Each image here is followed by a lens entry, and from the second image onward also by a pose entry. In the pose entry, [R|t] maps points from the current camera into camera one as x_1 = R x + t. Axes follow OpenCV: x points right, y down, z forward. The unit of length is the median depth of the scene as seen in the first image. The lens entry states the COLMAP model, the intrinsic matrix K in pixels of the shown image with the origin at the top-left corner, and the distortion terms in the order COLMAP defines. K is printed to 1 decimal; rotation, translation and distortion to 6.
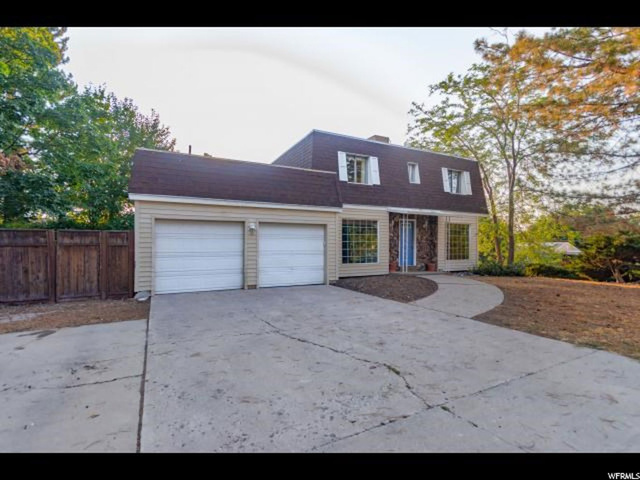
lens RADIAL K [[307.3, 0, 317.9], [0, 307.3, 241.5], [0, 0, 1]] dist [0.003410, -0.000564]
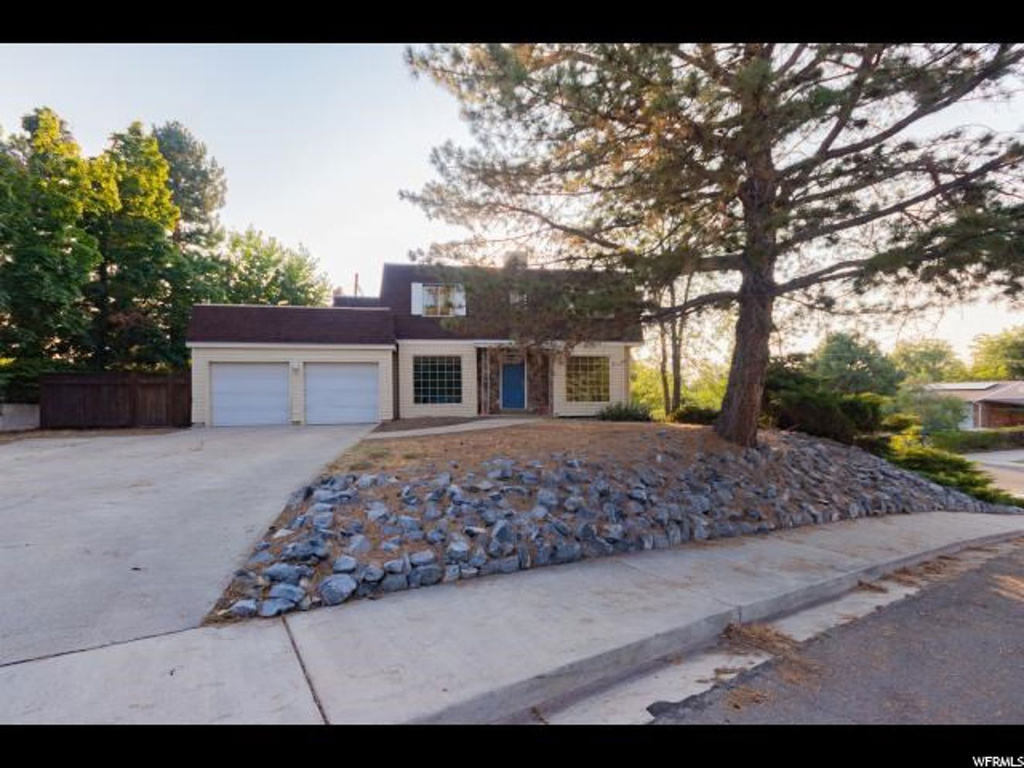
lens RADIAL K [[475.4, 0, 508.6], [0, 475.4, 386.6], [0, 0, 1]] dist [0.001780, 0.000553]
pose [[0.955374, -0.013020, -0.295111, 0.748530], [0.010969, 0.999903, -0.008605, 0.033613], [0.295194, 0.004984, 0.955424, -0.277647]]
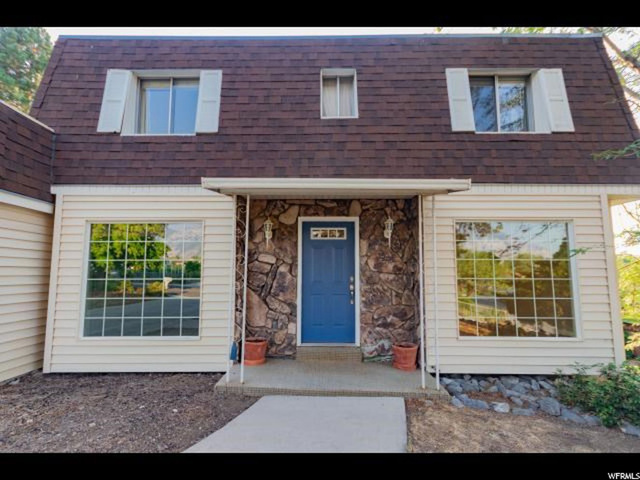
lens RADIAL K [[297.1, 0, 317.9], [0, 297.1, 241.6], [0, 0, 1]] dist [0.001780, 0.000553]
pose [[0.888808, -0.045685, -0.455998, 0.500833], [0.006033, 0.996099, -0.088036, -0.012487], [0.458241, 0.075496, 0.885616, 0.765200]]
